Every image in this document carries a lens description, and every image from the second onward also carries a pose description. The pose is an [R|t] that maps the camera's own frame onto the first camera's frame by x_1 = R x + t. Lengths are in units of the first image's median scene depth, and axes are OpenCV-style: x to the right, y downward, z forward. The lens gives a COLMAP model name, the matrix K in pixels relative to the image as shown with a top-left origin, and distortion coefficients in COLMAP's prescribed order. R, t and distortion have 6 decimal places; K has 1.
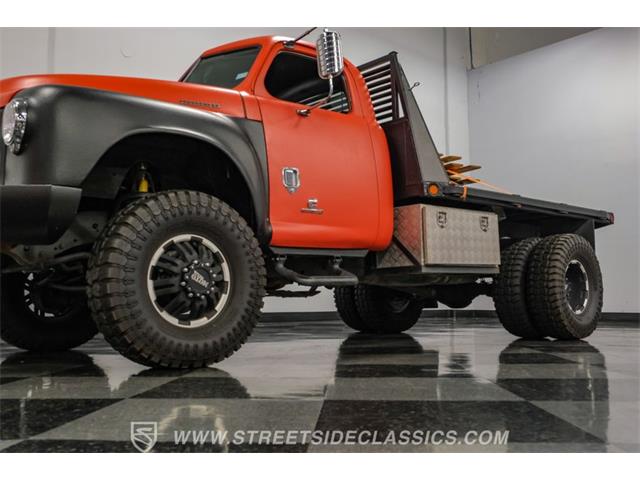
lens RADIAL K [[620.0, 0, 320.7], [0, 620.0, 250.1], [0, 0, 1]] dist [-0.007308, 0.002738]
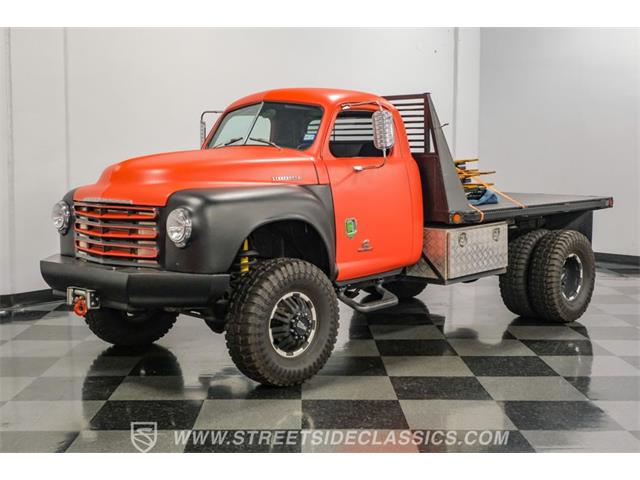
lens RADIAL K [[848.3, 0, 320.0], [0, 848.3, 240.0], [0, 0, 1]] dist [0.025957, 0.036990]
pose [[0.997358, 0.004952, 0.072476, -0.203700], [-0.017940, 0.983562, 0.179675, -0.344523], [-0.070395, -0.180501, 0.981053, -0.613084]]
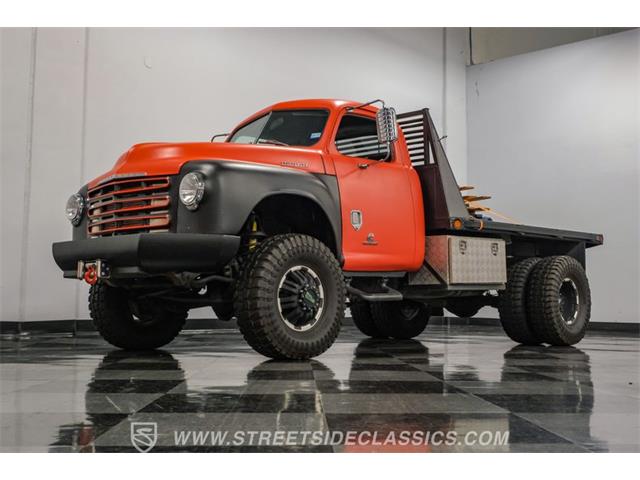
lens RADIAL K [[801.7, 0, 320.0], [0, 801.7, 240.0], [0, 0, 1]] dist [0.016217, 0.024664]
pose [[0.996609, 0.020290, 0.079746, -0.222221], [-0.020781, 0.999770, 0.005330, -0.066975], [-0.079620, -0.006969, 0.996801, -0.591448]]
